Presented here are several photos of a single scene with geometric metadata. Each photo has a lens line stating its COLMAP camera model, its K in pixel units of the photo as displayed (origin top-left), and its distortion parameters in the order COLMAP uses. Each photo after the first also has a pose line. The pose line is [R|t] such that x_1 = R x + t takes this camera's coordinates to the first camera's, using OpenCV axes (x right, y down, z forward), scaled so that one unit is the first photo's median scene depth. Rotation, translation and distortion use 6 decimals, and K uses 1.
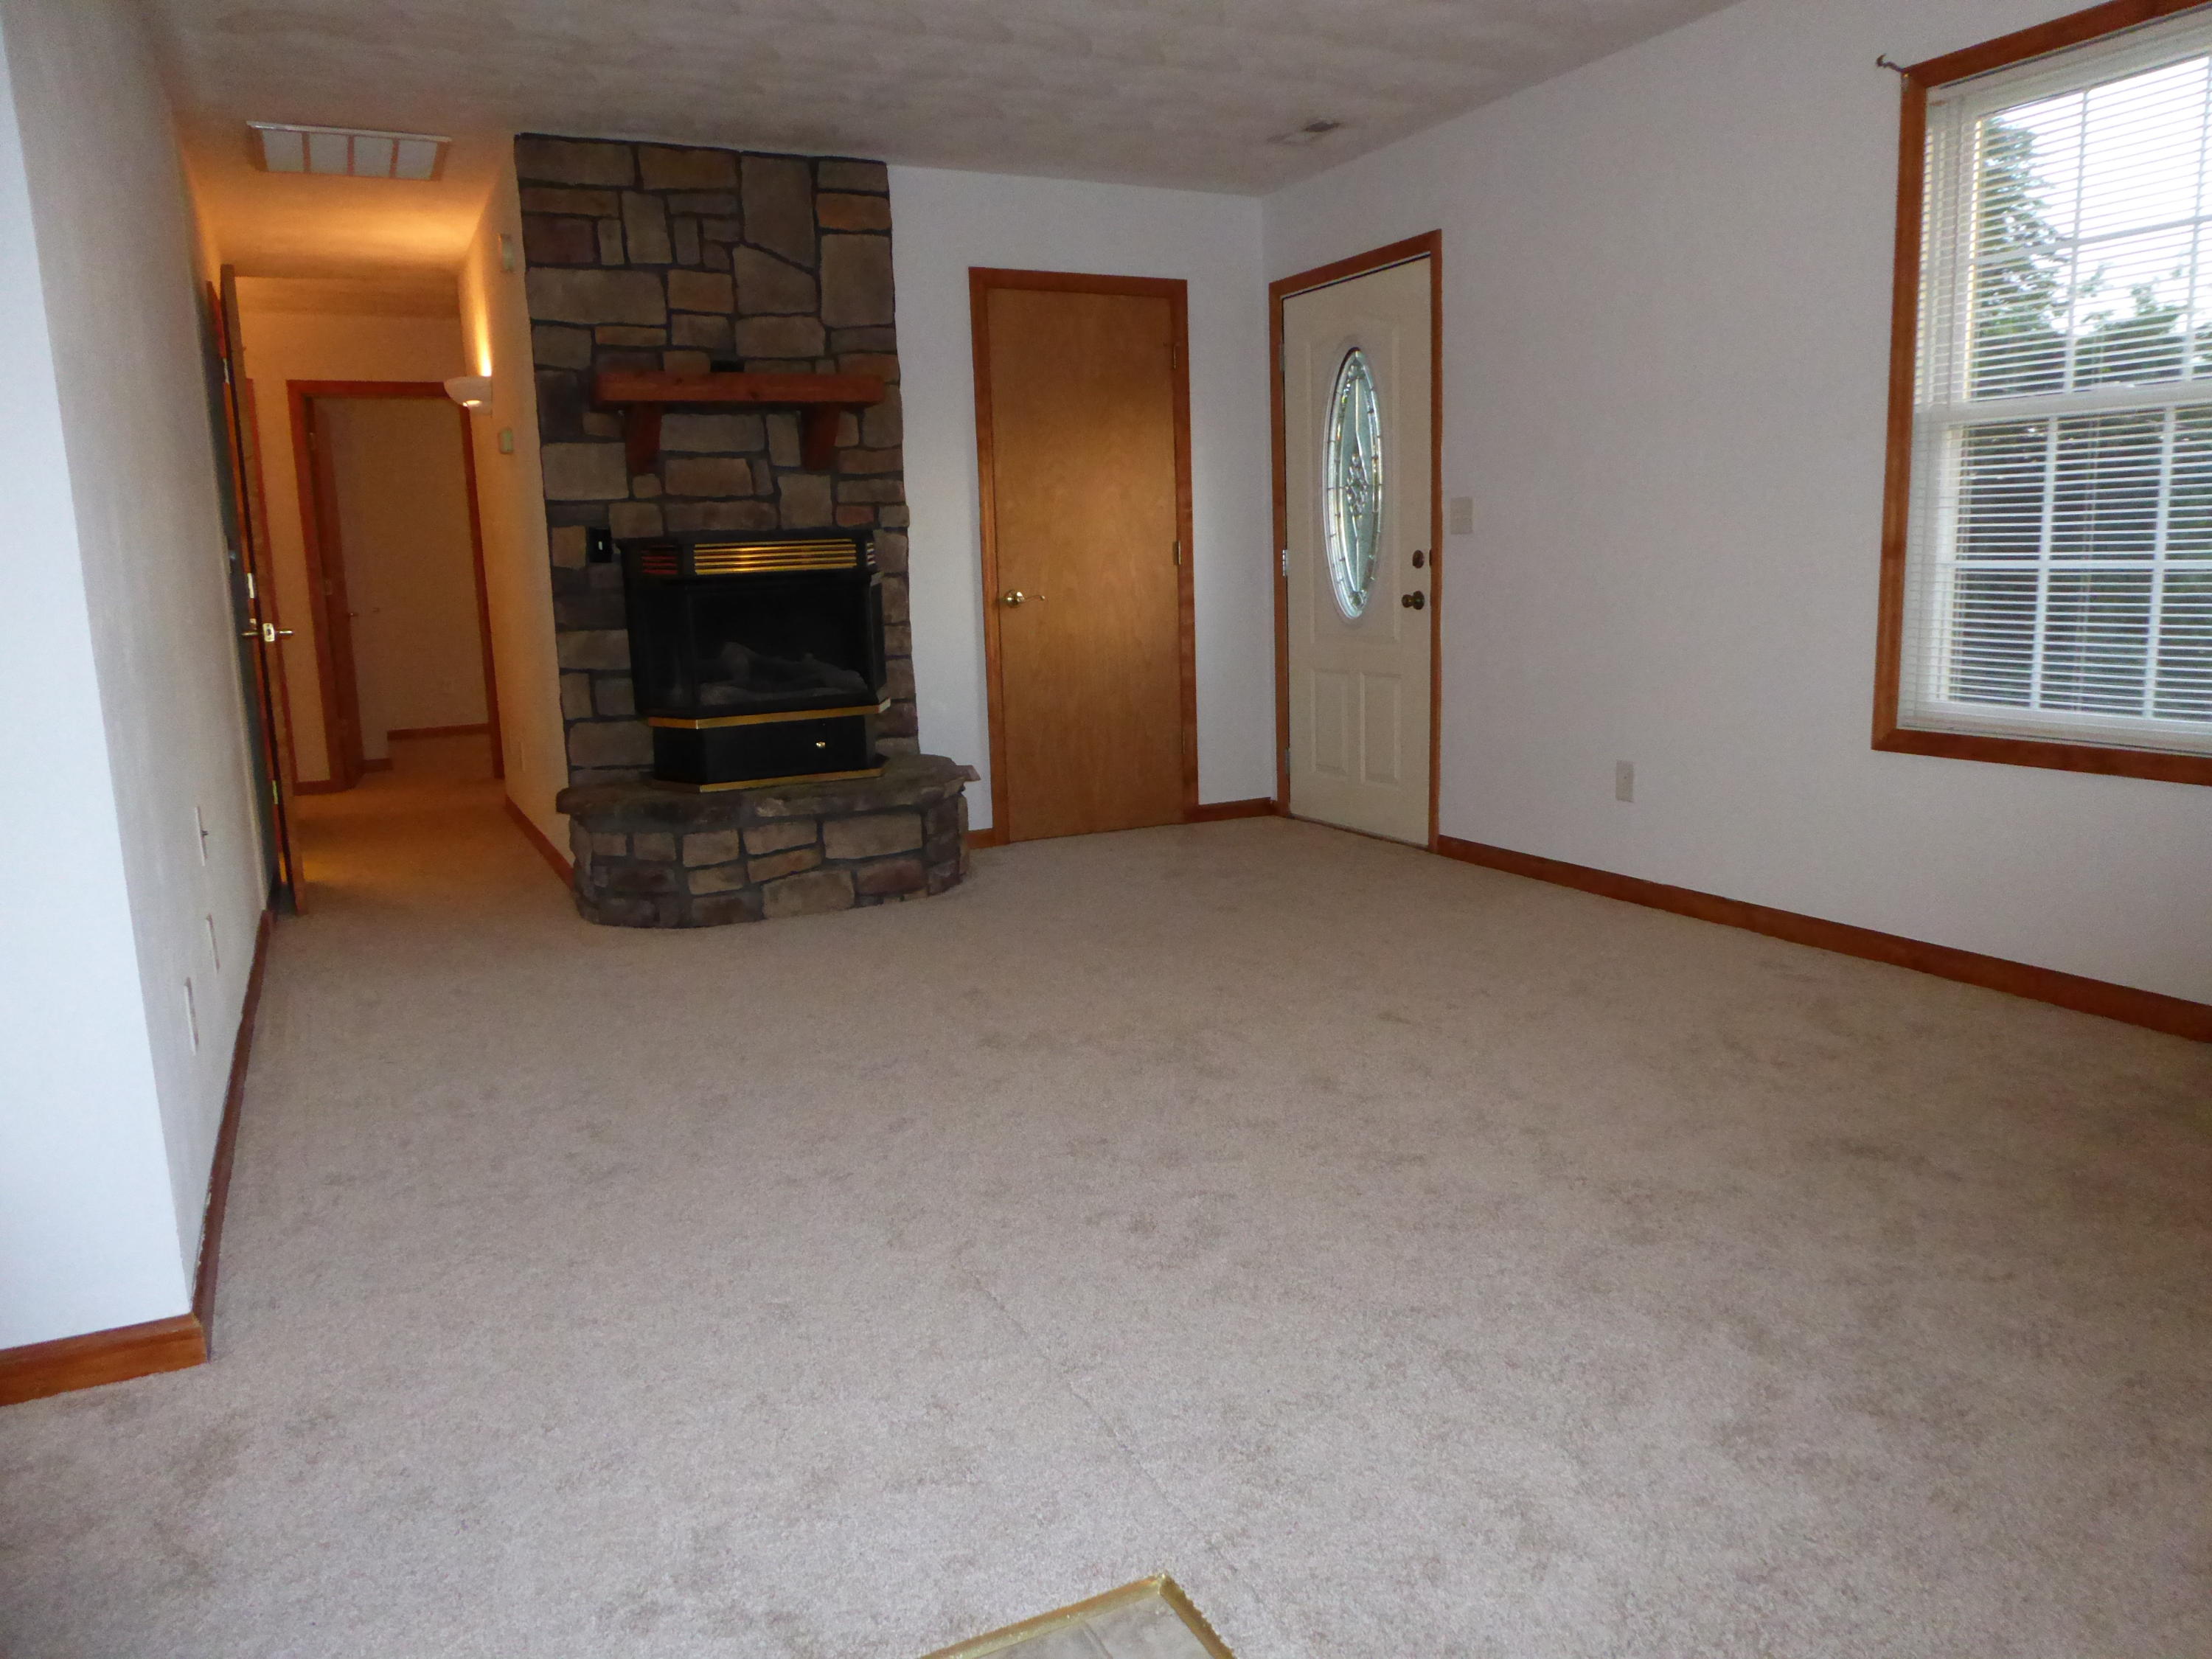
lens RADIAL K [[1547.8, 0, 1126.7], [0, 1547.8, 793.4], [0, 0, 1]] dist [-0.048739, 0.021661]
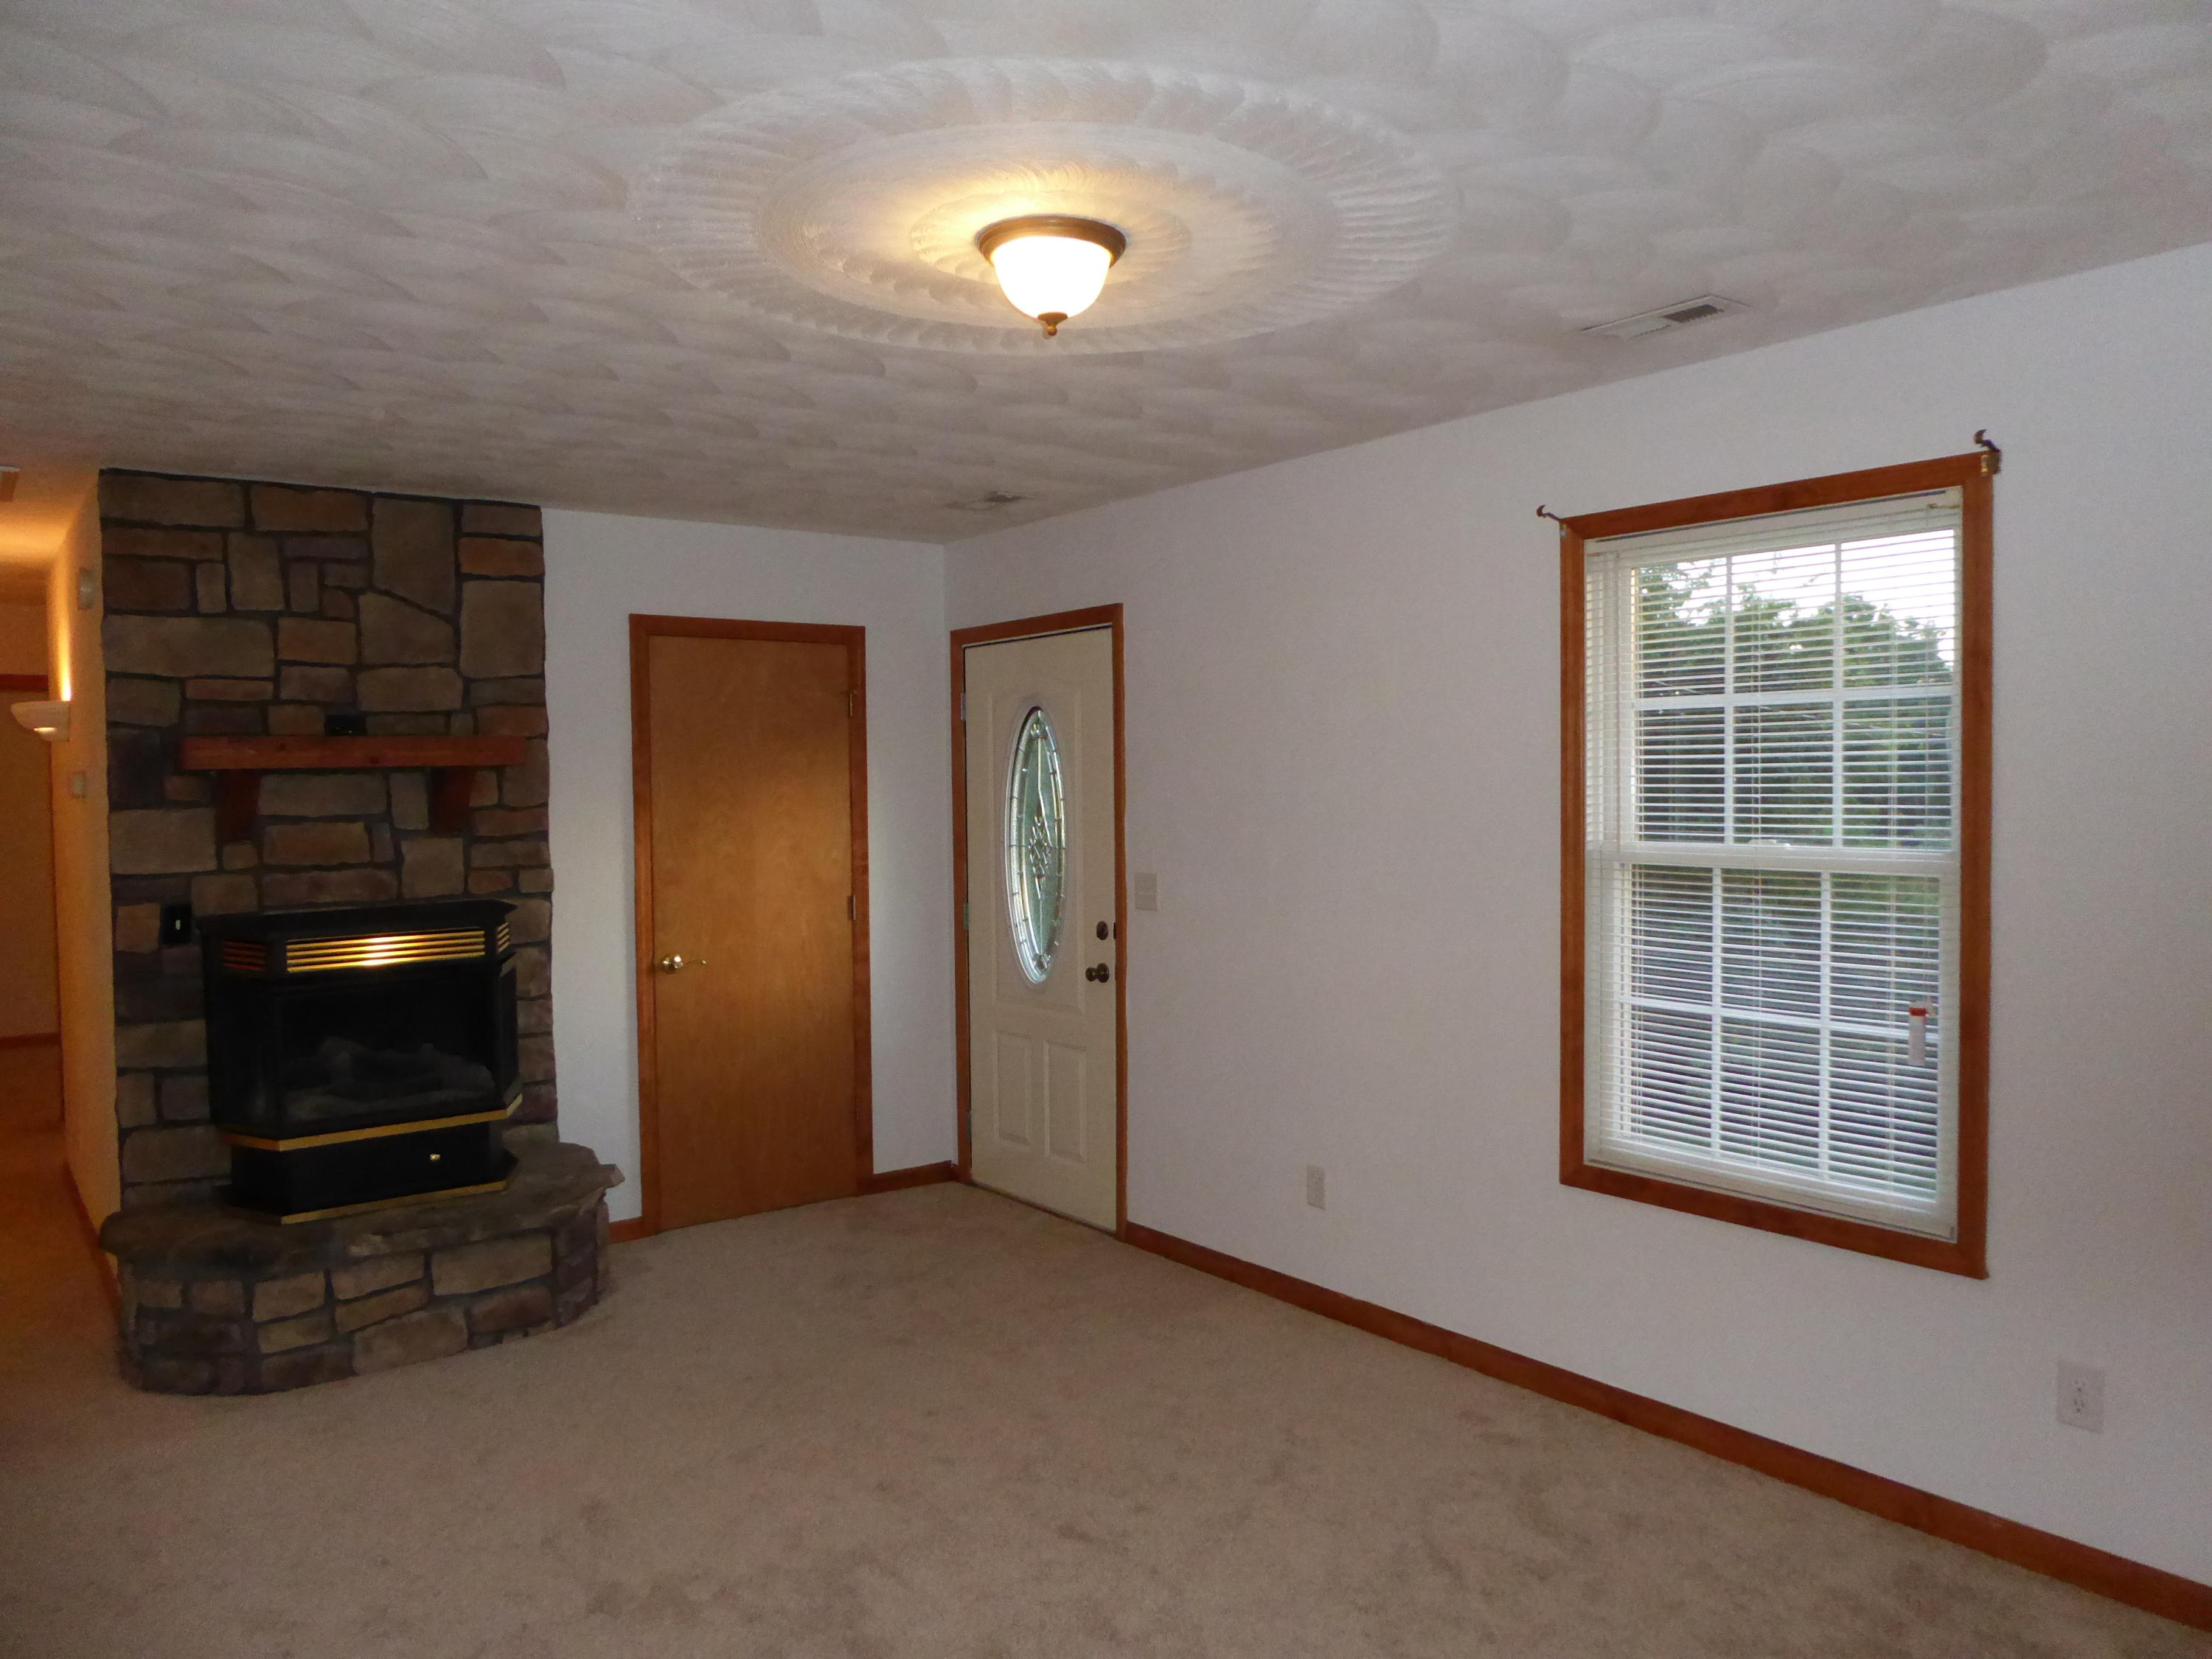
lens RADIAL K [[1547.8, 0, 1124.5], [0, 1547.8, 801.3], [0, 0, 1]] dist [-0.048739, 0.021661]
pose [[0.981078, 0.014602, 0.193063, 0.015407], [0.013014, 0.989924, -0.141003, -0.101130], [-0.193176, 0.140847, 0.971002, 0.049817]]
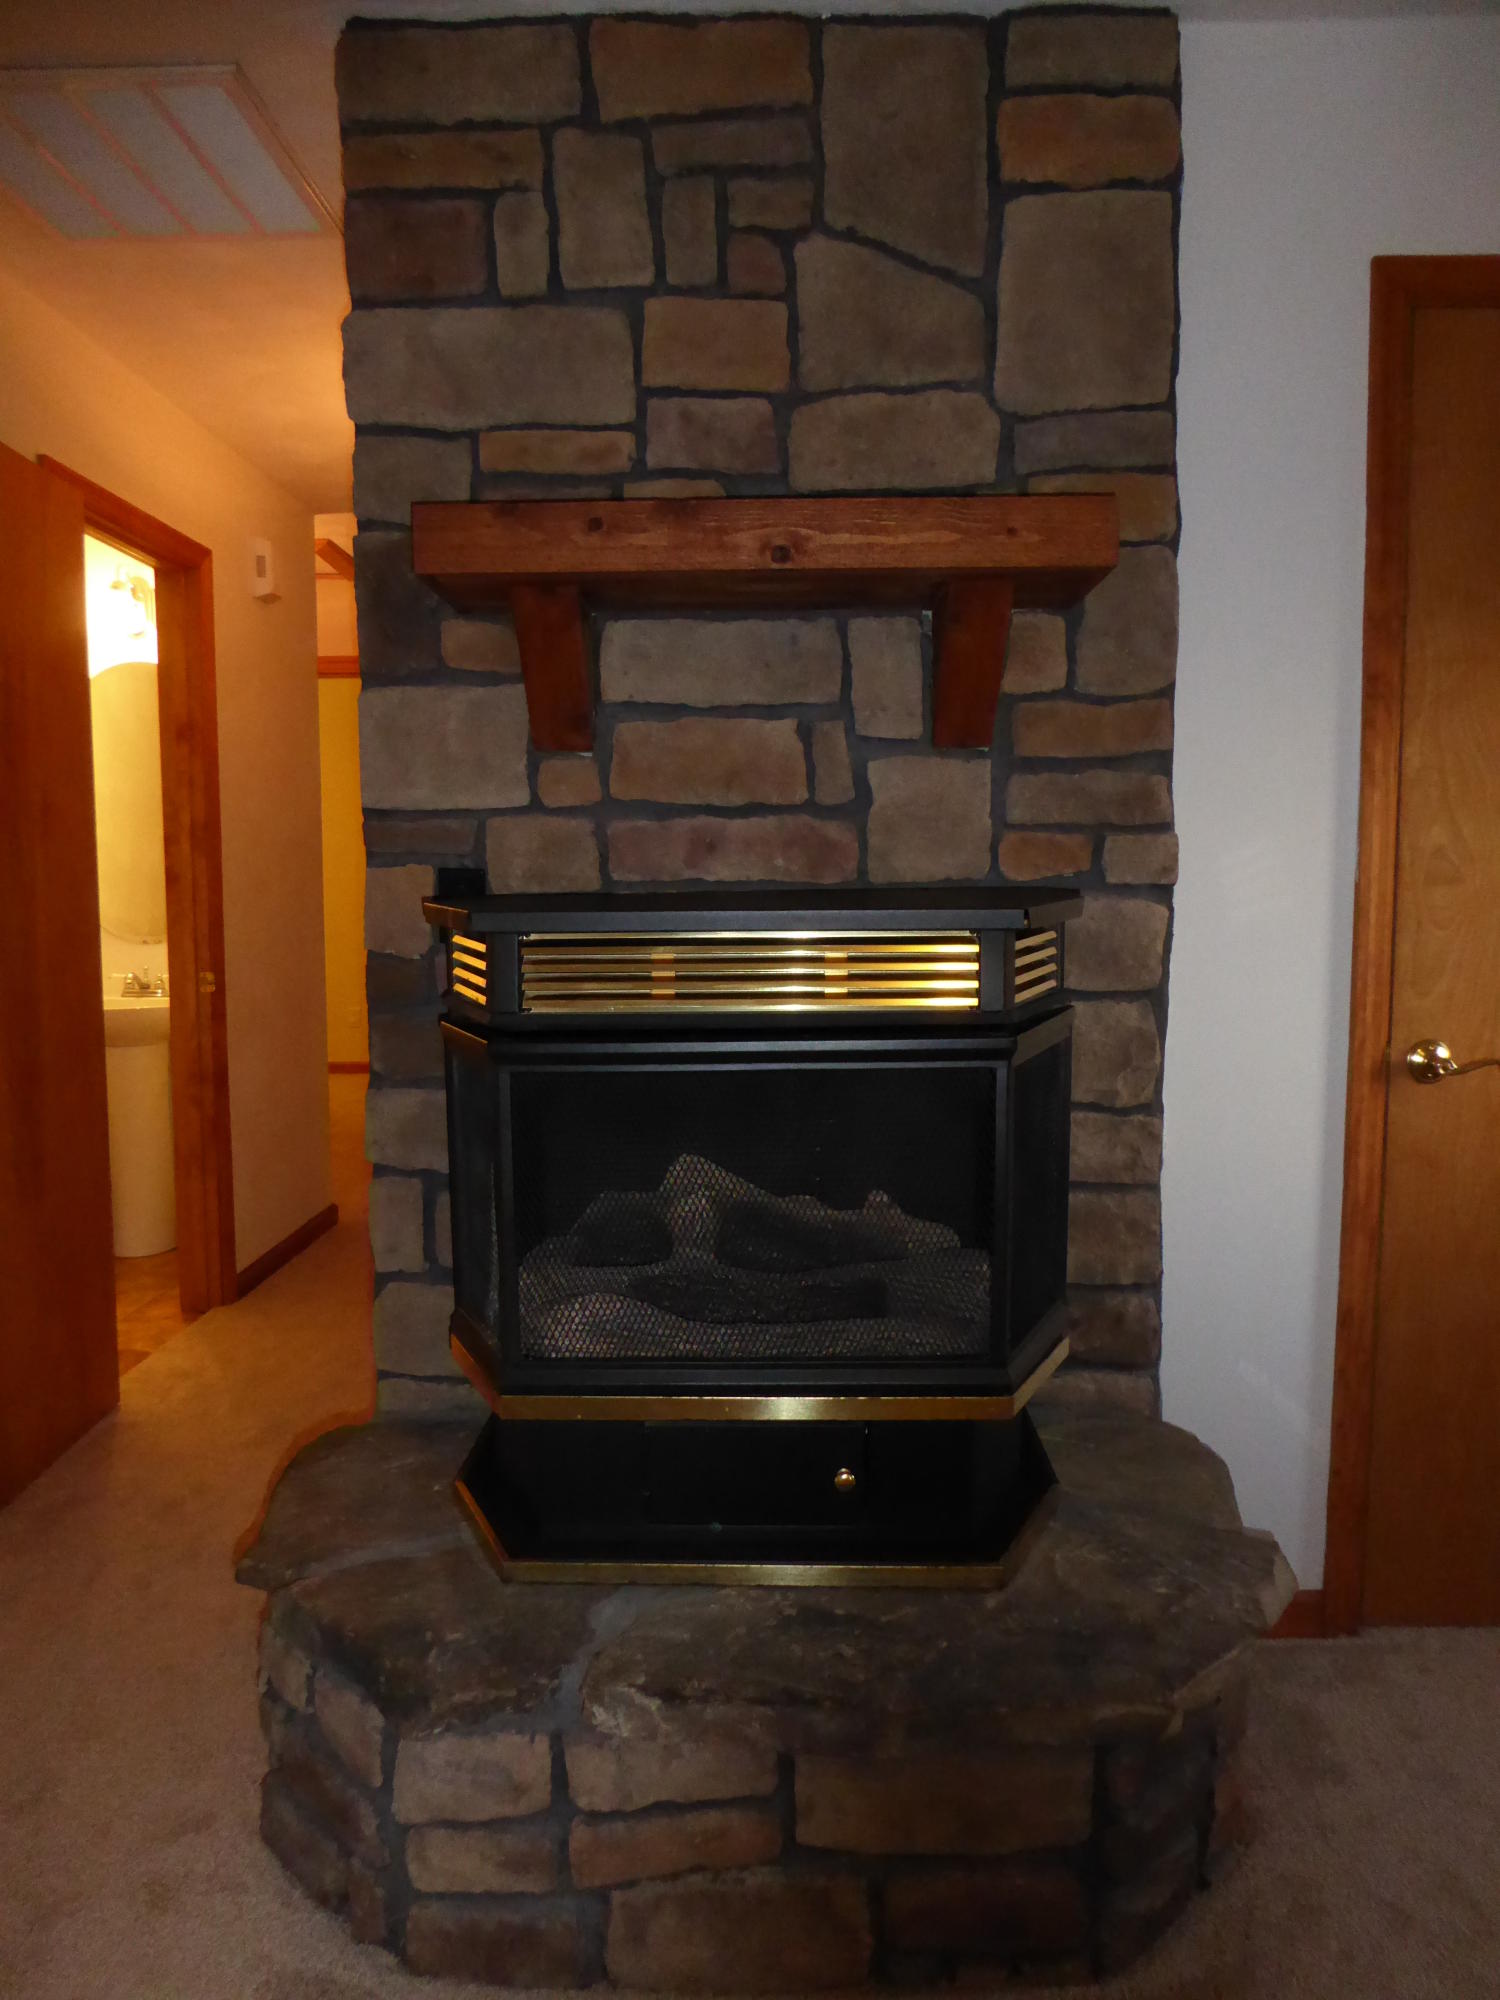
lens RADIAL K [[1399.5, 0, 757.2], [0, 1399.5, 994.2], [0, 0, 1]] dist [-0.048739, 0.021661]
pose [[0.880684, 0.072492, -0.468125, -0.067161], [-0.099312, 0.994515, -0.032828, -0.129468], [0.463178, 0.075401, 0.883052, 0.669388]]
